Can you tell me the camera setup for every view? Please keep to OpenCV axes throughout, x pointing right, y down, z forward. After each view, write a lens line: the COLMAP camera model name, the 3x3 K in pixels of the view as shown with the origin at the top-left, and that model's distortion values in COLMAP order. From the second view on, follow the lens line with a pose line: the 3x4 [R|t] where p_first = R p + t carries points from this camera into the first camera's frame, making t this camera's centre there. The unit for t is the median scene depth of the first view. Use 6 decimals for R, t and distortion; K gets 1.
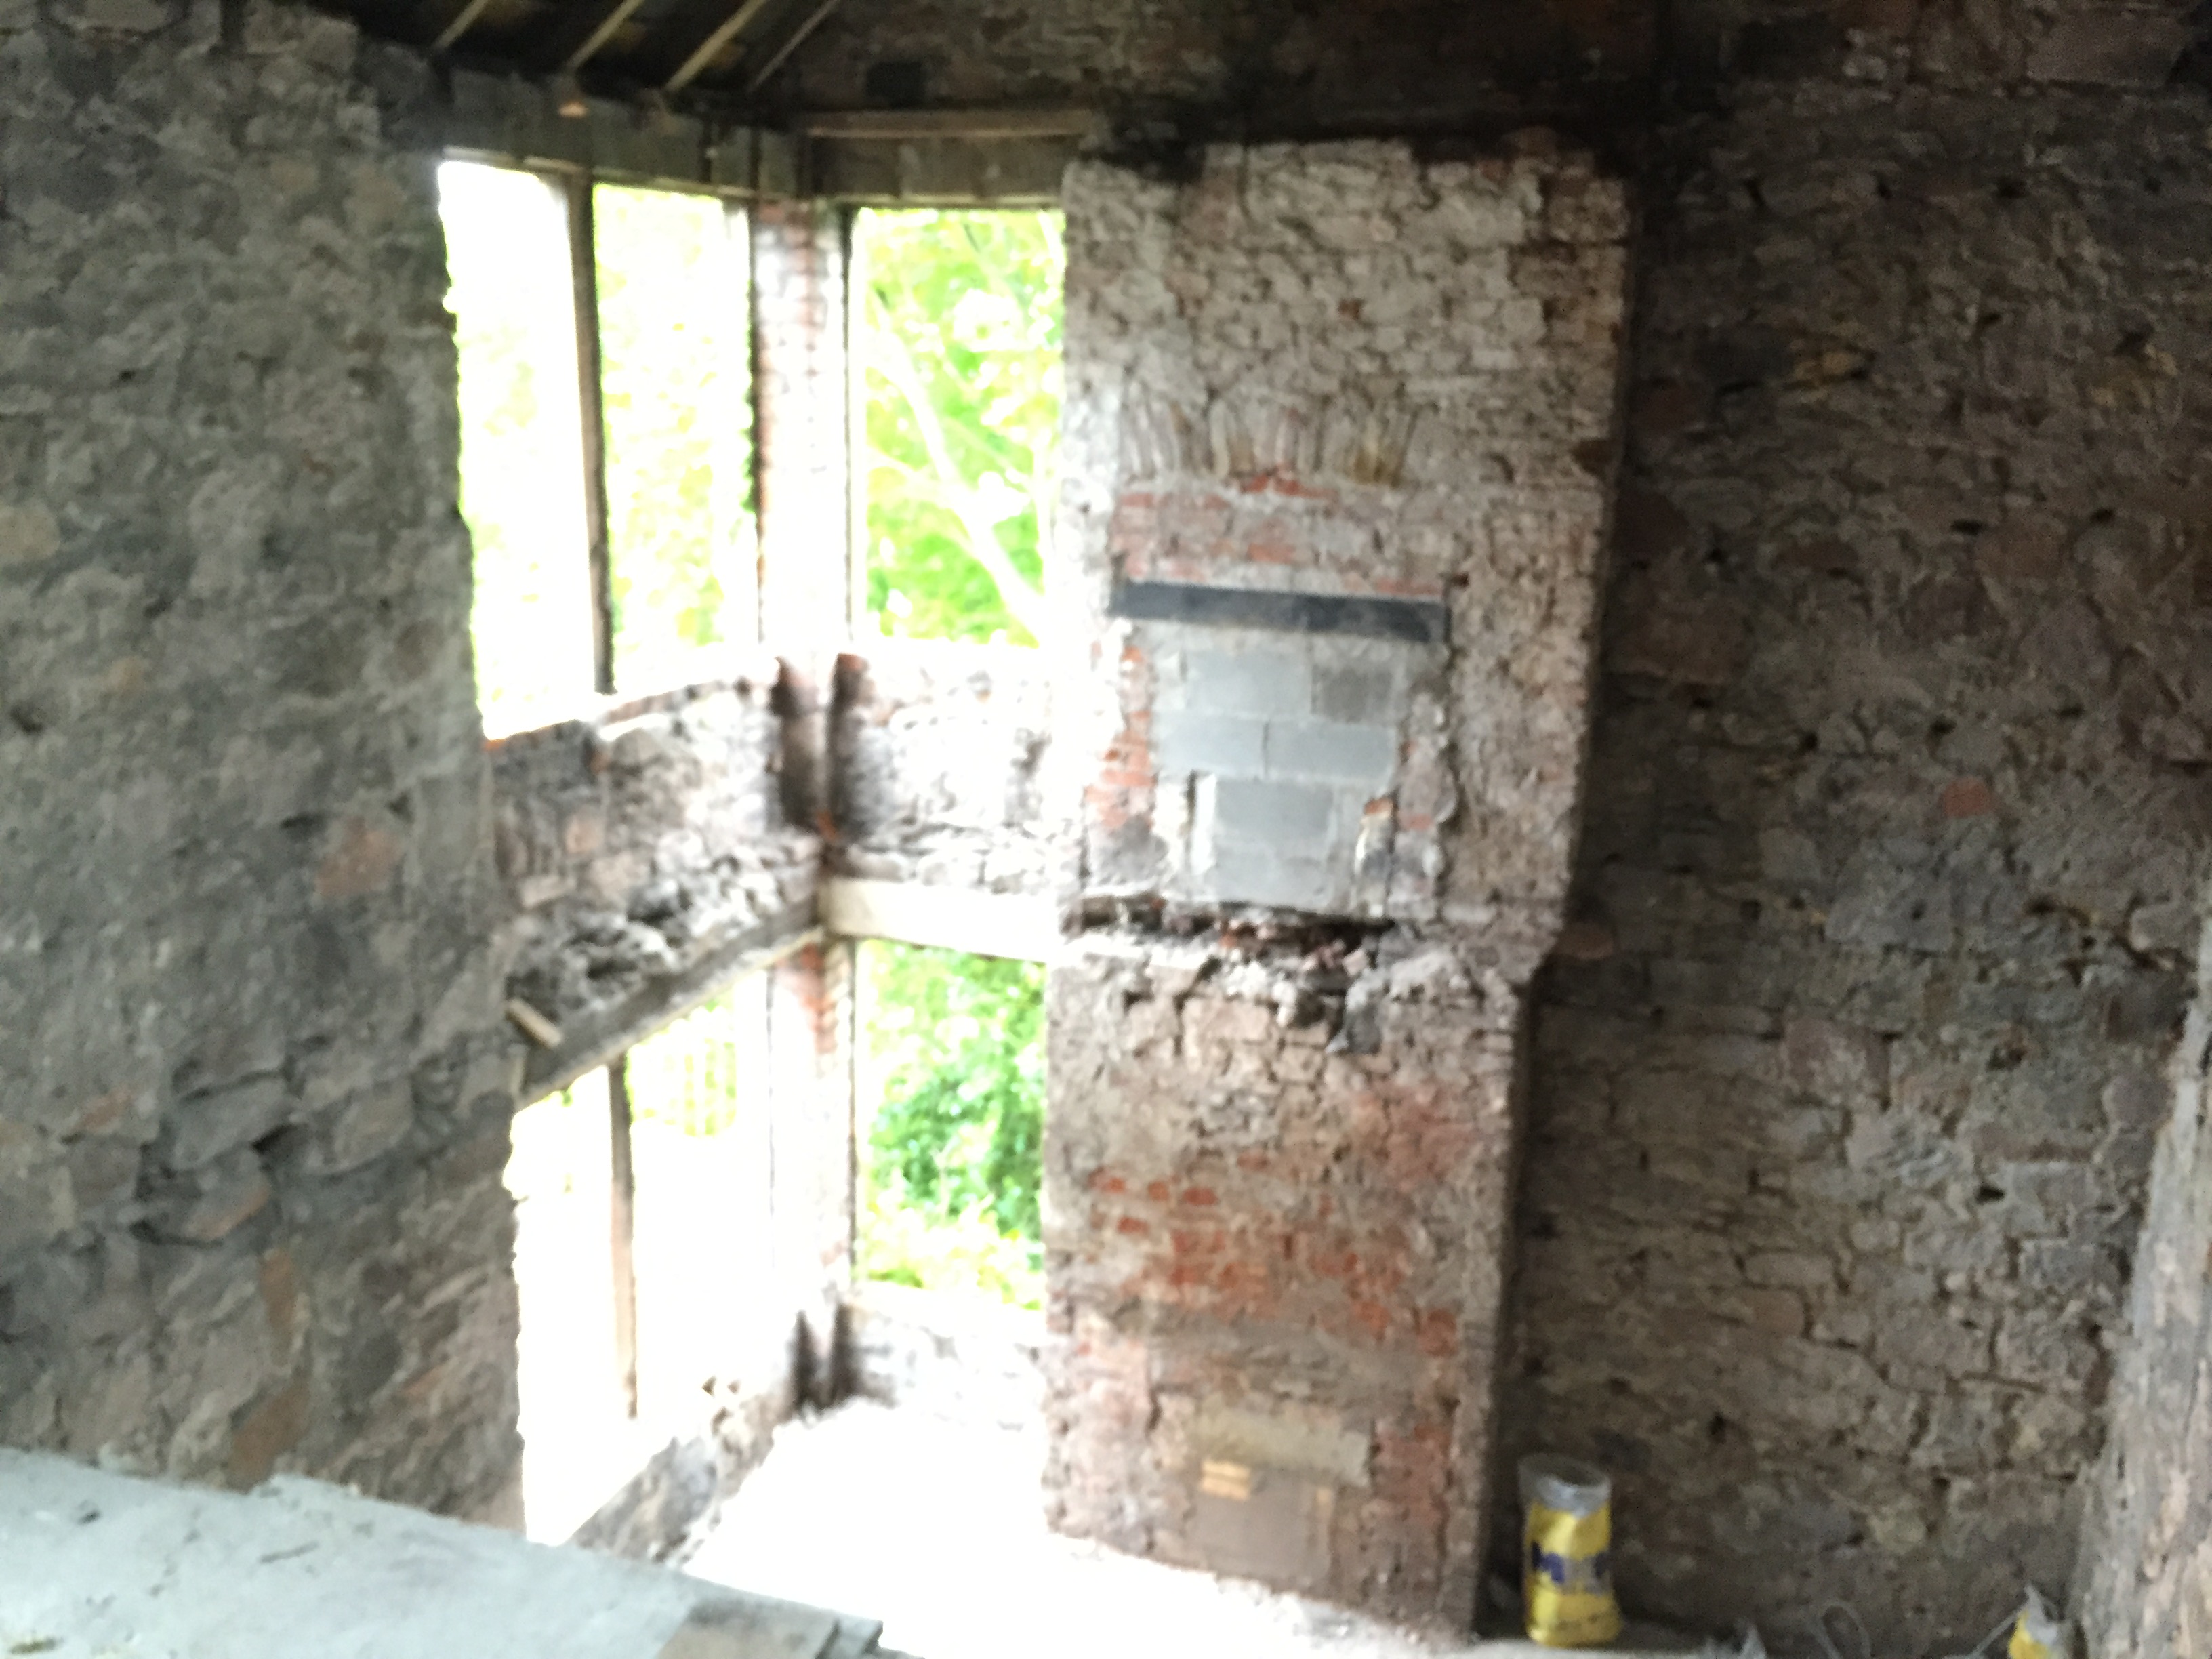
lens RADIAL K [[1847.3, 0, 1097.1], [0, 1847.3, 827.8], [0, 0, 1]] dist [0.011036, -0.018298]
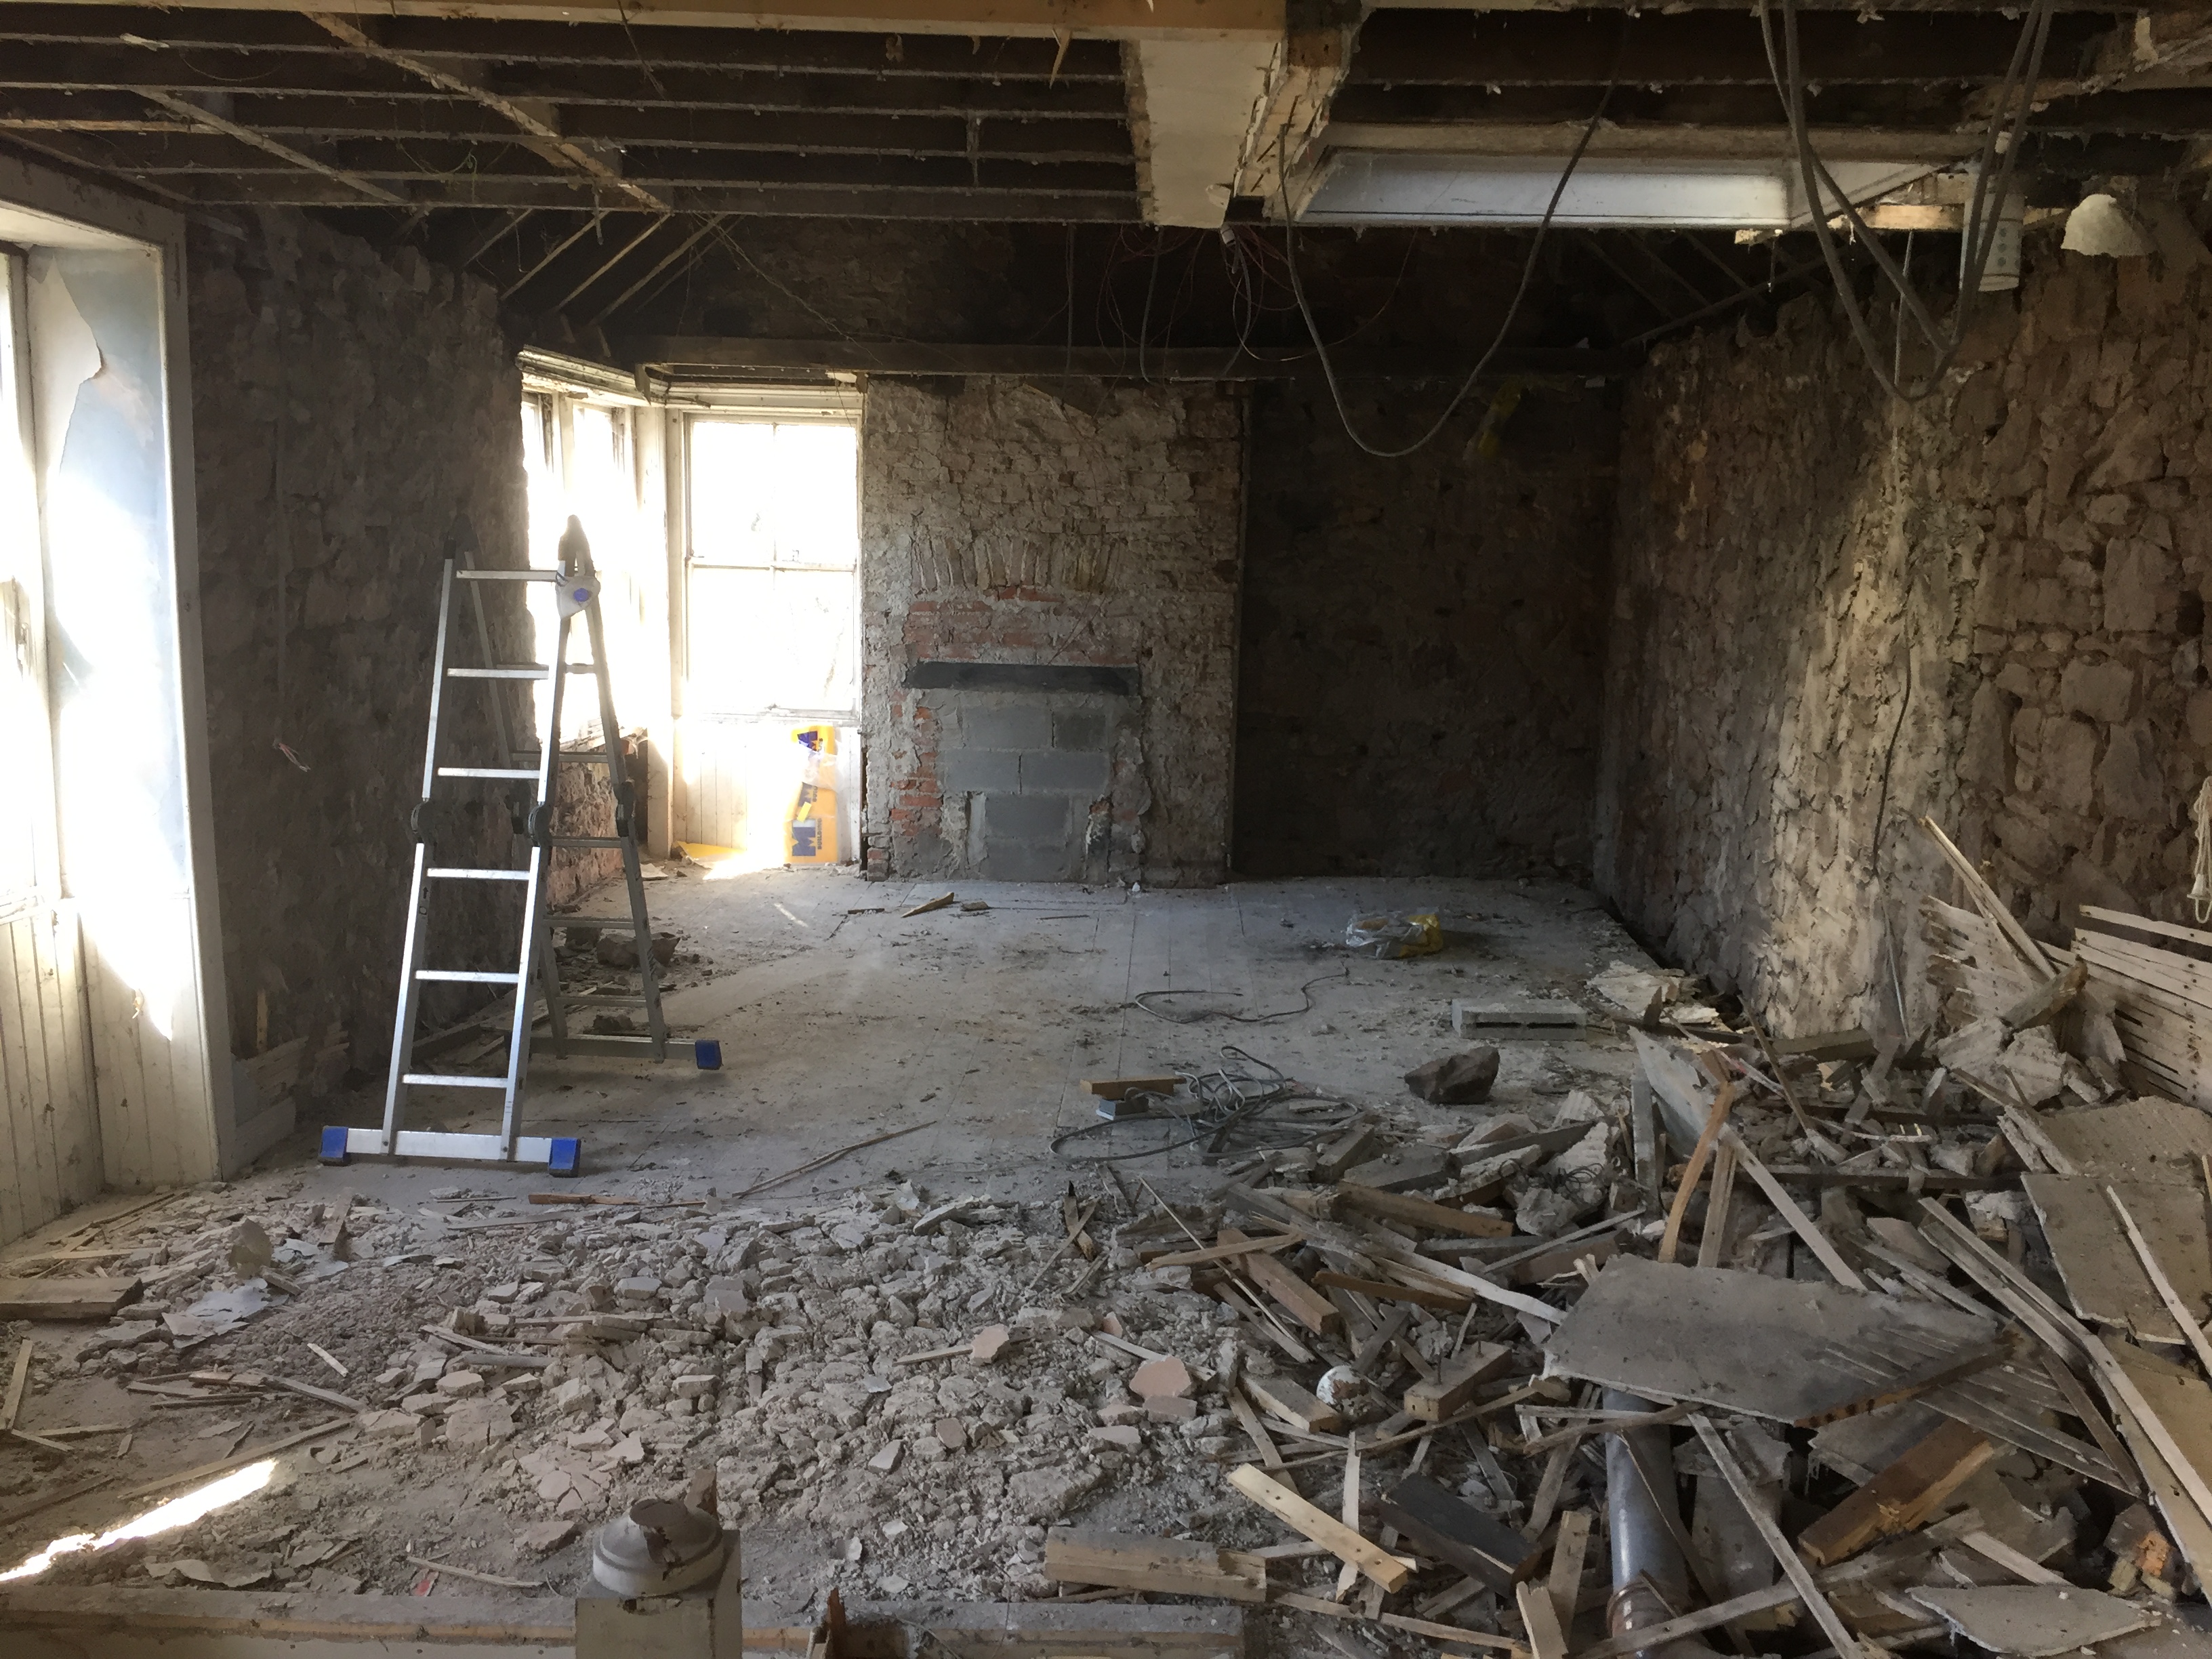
lens RADIAL K [[1847.3, 0, 1109.4], [0, 1847.3, 832.6], [0, 0, 1]] dist [0.011036, -0.018298]
pose [[0.952709, -0.047903, 0.300085, -0.298919], [0.076606, 0.993464, -0.084619, 0.141219], [-0.294070, 0.103606, 0.950152, -0.429322]]
